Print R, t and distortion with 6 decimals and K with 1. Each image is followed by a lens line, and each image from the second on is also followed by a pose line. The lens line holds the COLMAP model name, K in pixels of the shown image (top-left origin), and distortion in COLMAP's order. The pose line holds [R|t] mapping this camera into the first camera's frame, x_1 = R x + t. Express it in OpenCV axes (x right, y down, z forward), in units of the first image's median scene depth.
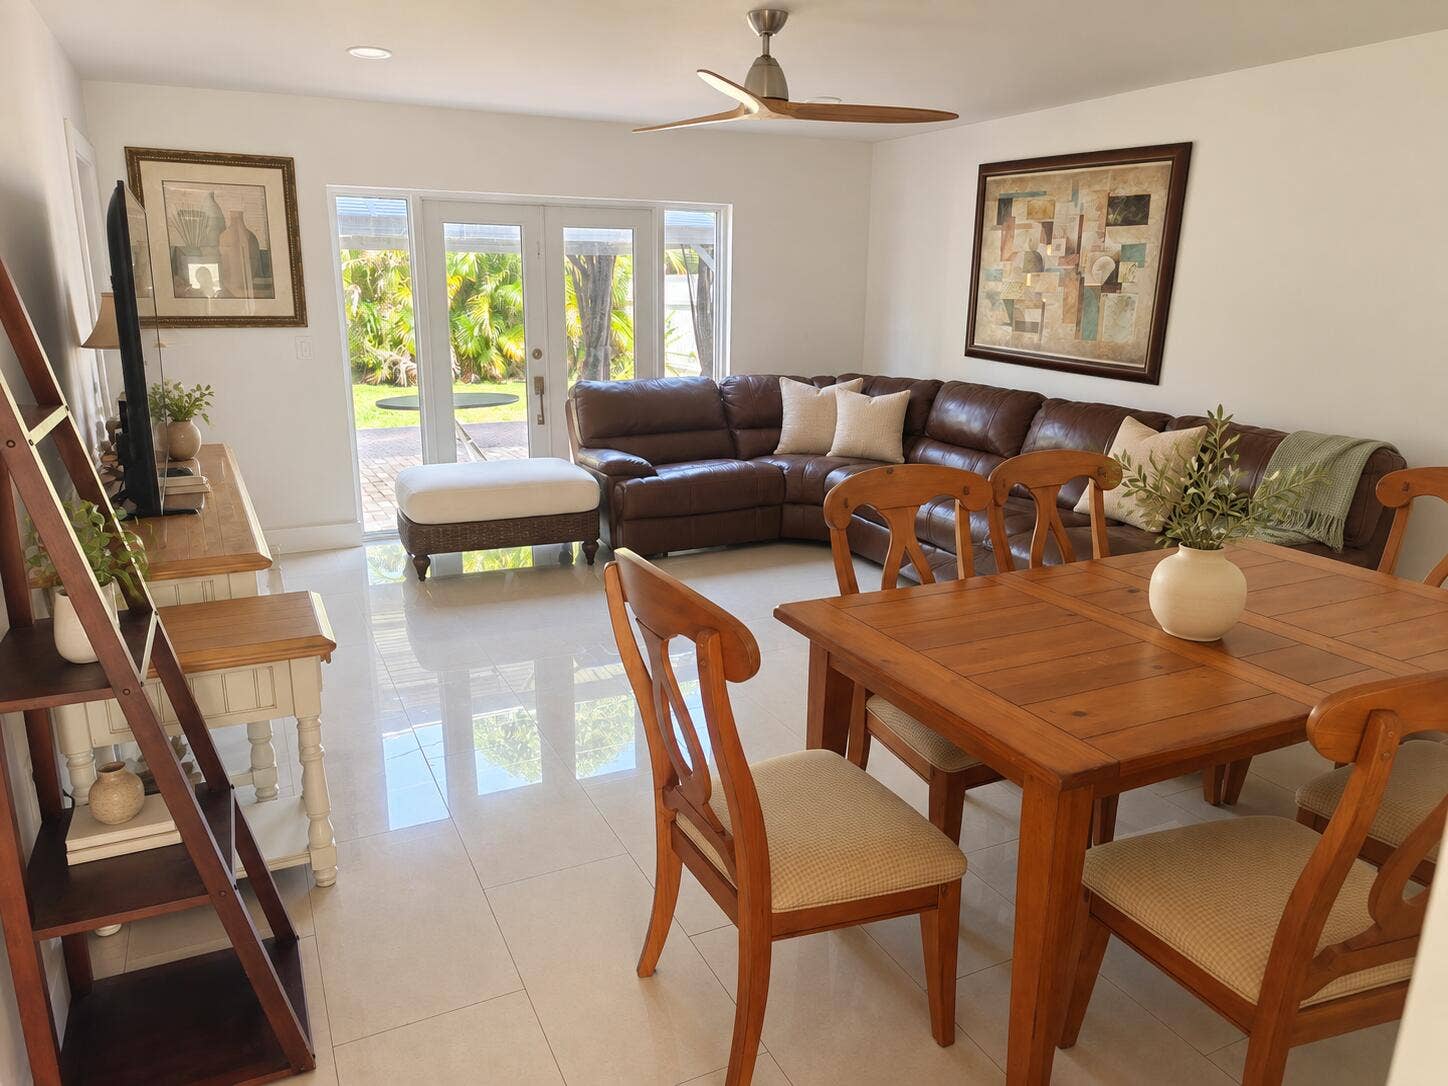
lens RADIAL K [[1009.7, 0, 727.3], [0, 1009.7, 549.5], [0, 0, 1]] dist [-0.003259, -0.002835]
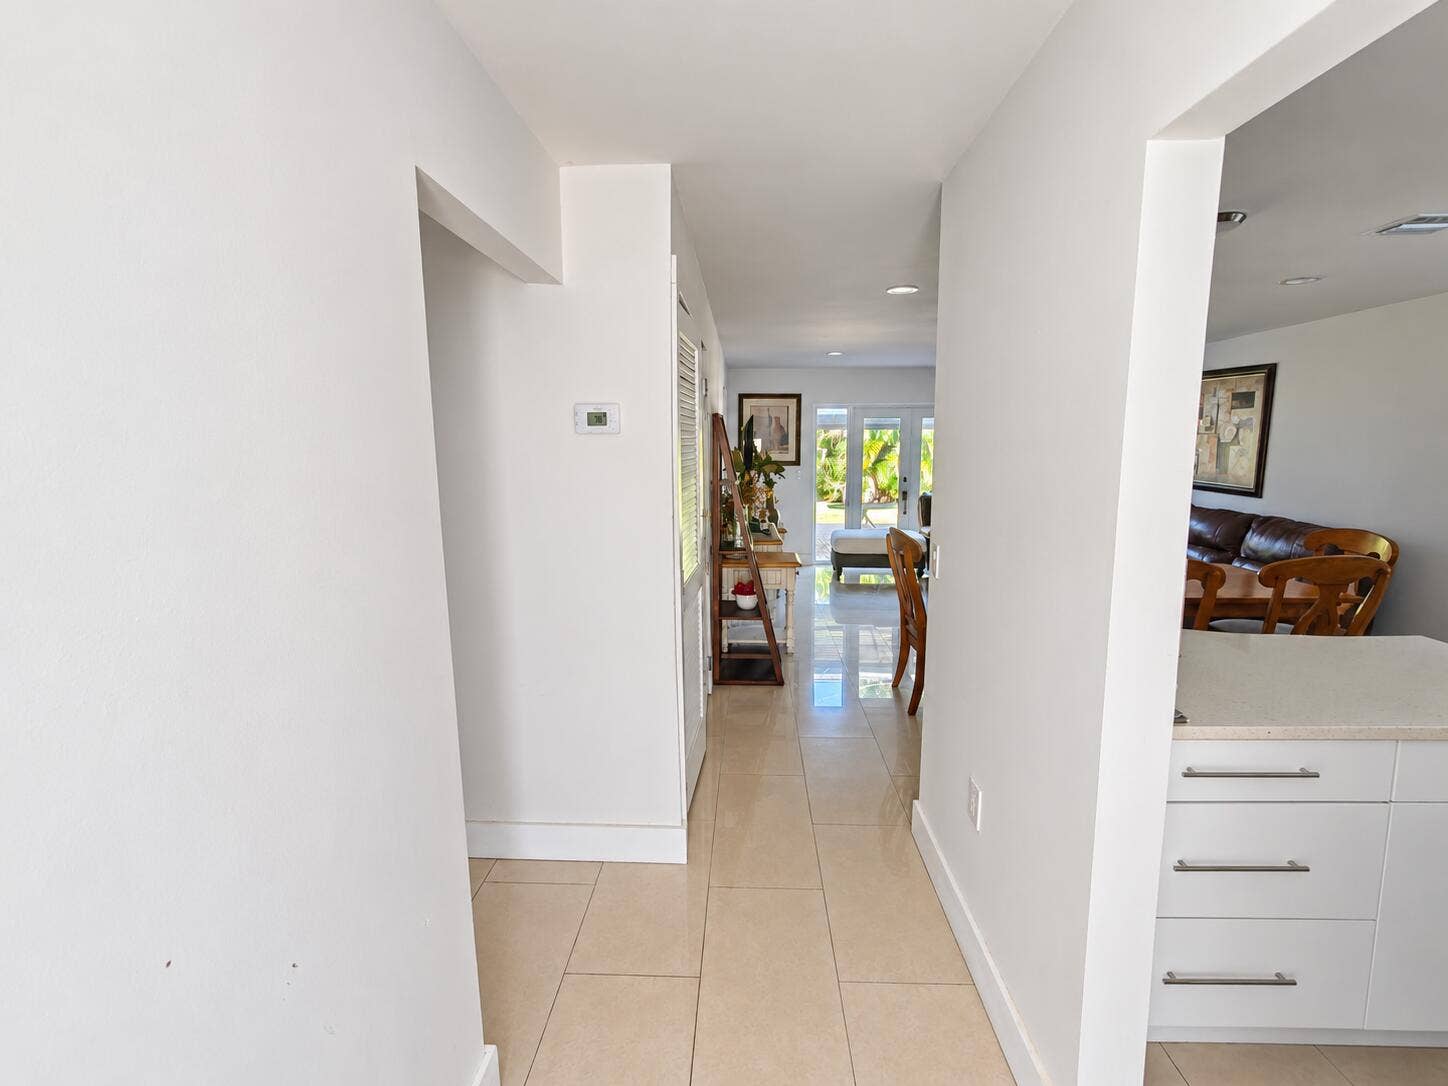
lens RADIAL K [[695.3, 0, 721.0], [0, 695.3, 545.2], [0, 0, 1]] dist [0.004400, 0.000561]
pose [[0.881367, 0.054365, -0.469294, 0.170129], [-0.108904, 0.989984, -0.089845, 0.116526], [0.459709, 0.130295, 0.878459, -0.431749]]
